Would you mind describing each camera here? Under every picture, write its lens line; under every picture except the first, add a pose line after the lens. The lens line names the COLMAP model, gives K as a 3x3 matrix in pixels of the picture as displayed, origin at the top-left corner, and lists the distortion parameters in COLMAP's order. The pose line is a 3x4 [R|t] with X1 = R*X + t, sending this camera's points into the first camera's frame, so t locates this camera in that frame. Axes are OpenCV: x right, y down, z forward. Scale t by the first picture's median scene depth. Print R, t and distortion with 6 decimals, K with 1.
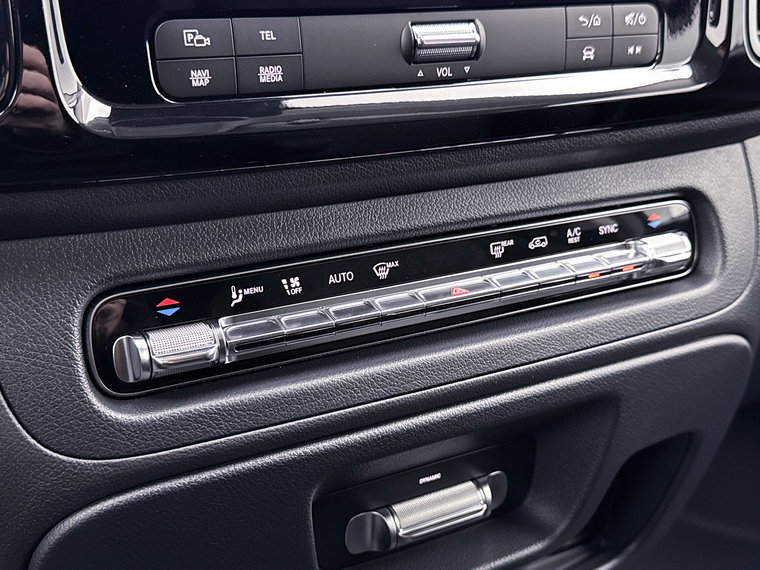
lens RADIAL K [[940.5, 0, 380.0], [0, 940.5, 285.0], [0, 0, 1]] dist [0.211994, -0.613421]
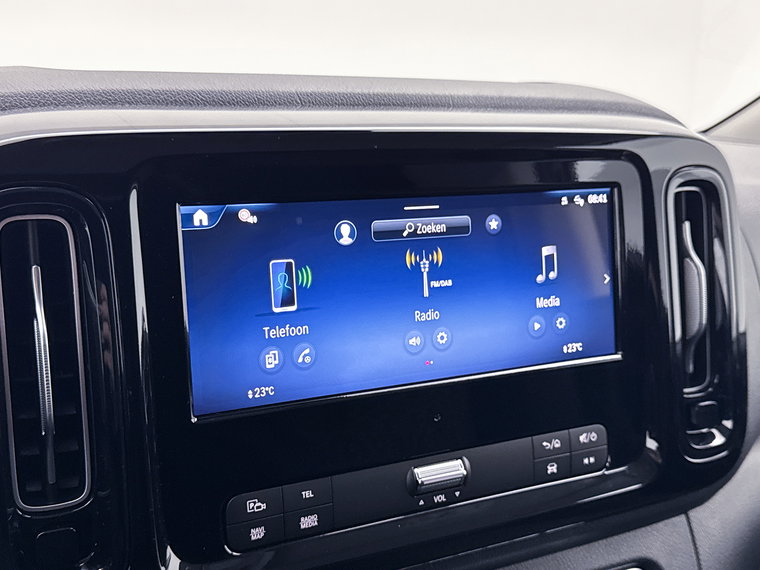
lens RADIAL K [[940.5, 0, 380.0], [0, 940.5, 285.0], [0, 0, 1]] dist [0.211994, -0.613421]
pose [[0.999933, -0.005819, -0.010027, 0.000308], [0.003897, 0.983298, -0.181962, -0.272337], [0.010918, 0.181911, 0.983254, -0.334757]]
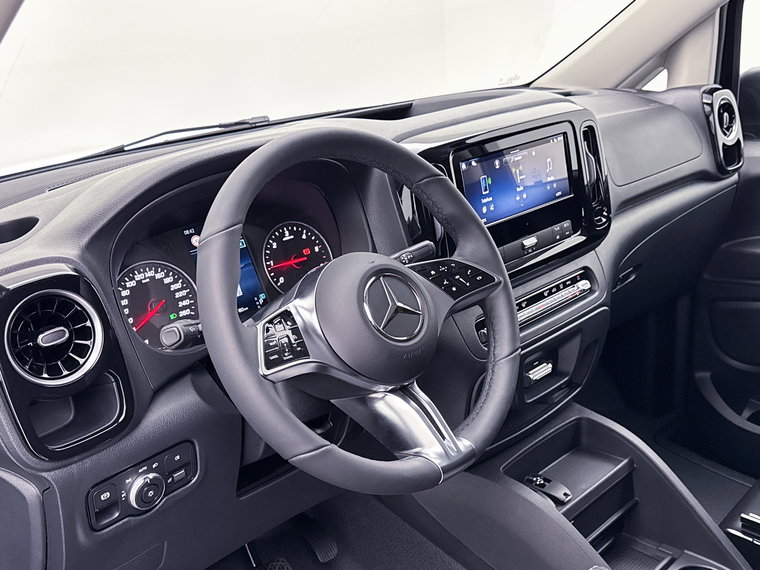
lens RADIAL K [[829.0, 0, 380.0], [0, 829.0, 285.0], [0, 0, 1]] dist [0.009520, 0.008764]
pose [[0.962056, -0.177253, 0.207437, -1.211562], [0.188991, 0.981242, -0.038044, -0.075601], [-0.196803, 0.075804, 0.977508, -2.098281]]
